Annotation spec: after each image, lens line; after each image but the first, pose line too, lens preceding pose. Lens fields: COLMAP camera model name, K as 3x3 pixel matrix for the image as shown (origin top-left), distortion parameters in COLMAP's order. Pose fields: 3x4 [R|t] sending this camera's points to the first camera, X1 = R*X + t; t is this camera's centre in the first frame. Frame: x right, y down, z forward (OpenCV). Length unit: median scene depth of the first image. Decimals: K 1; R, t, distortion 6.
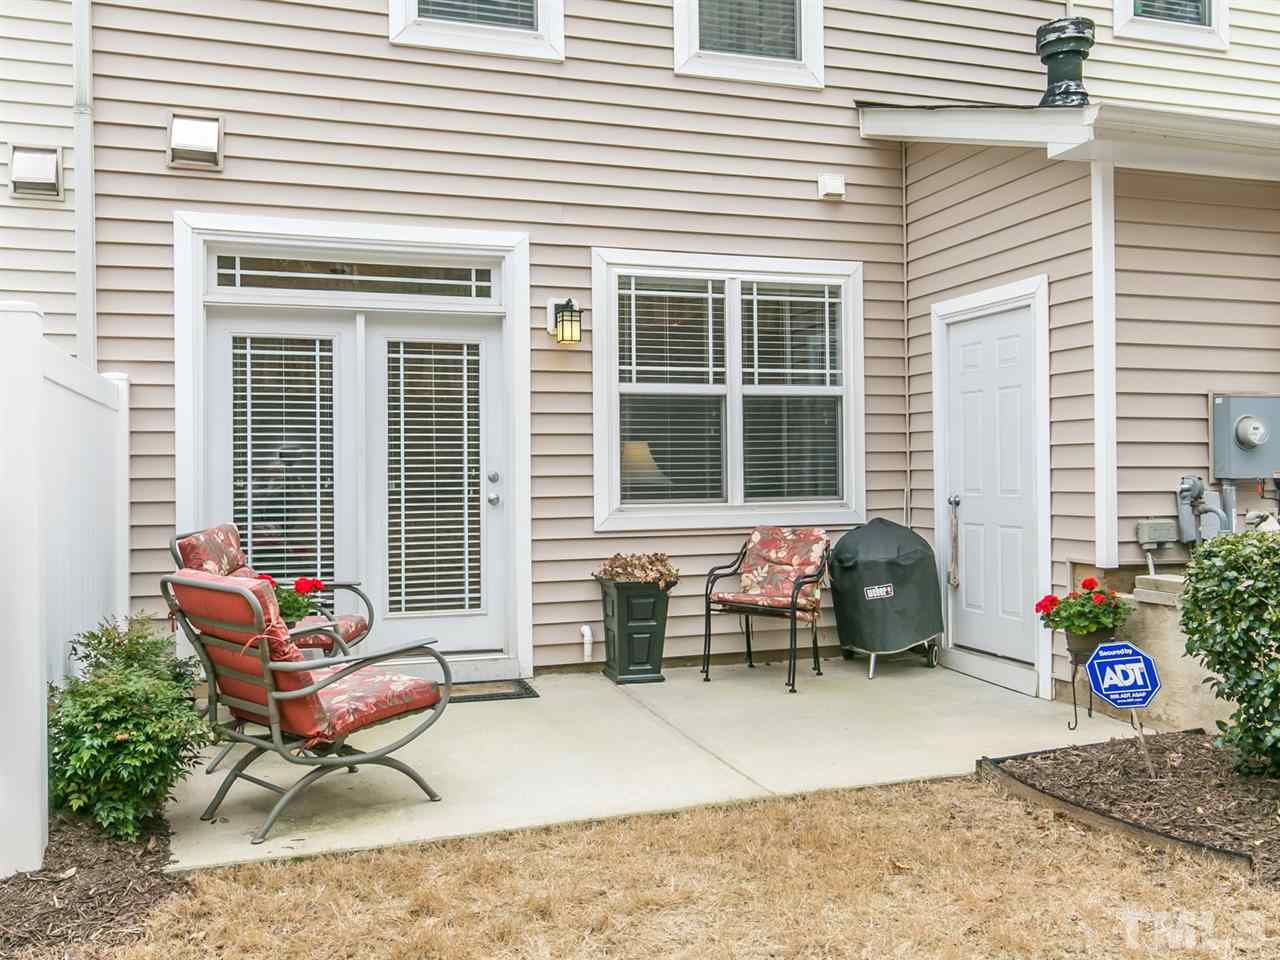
lens RADIAL K [[1063.4, 0, 642.2], [0, 1063.4, 373.9], [0, 0, 1]] dist [0.008419, 0.009356]
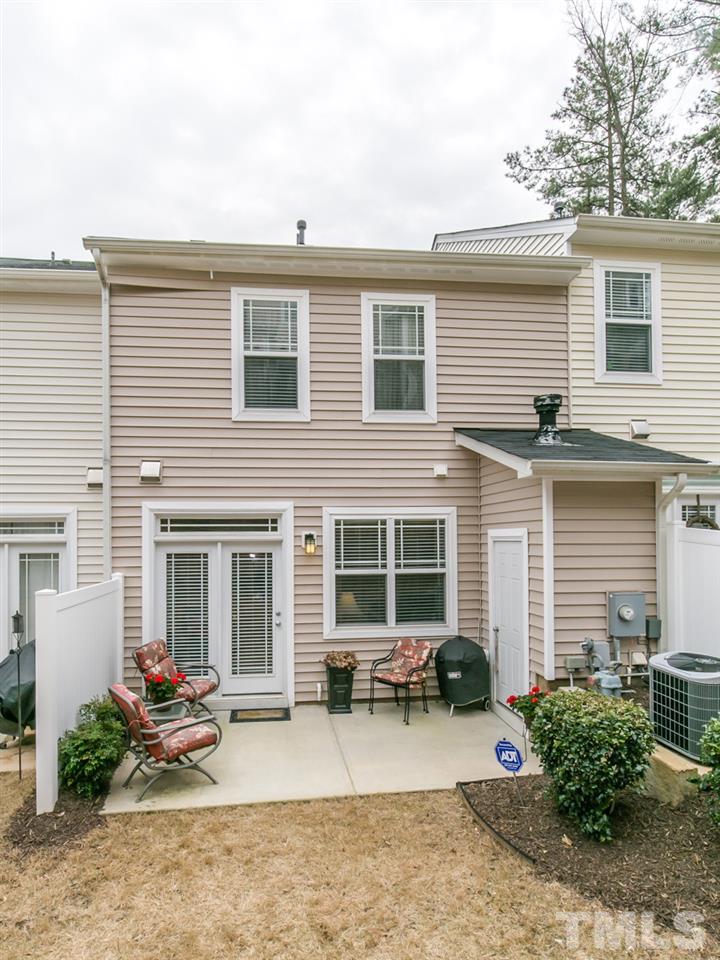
lens RADIAL K [[554.8, 0, 347.3], [0, 554.8, 463.5], [0, 0, 1]] dist [0.005318, 0.000464]
pose [[0.980349, -0.020513, -0.196202, 0.239748], [0.017324, 0.999689, -0.017956, -0.196277], [0.196509, 0.014204, 0.980399, -0.118892]]
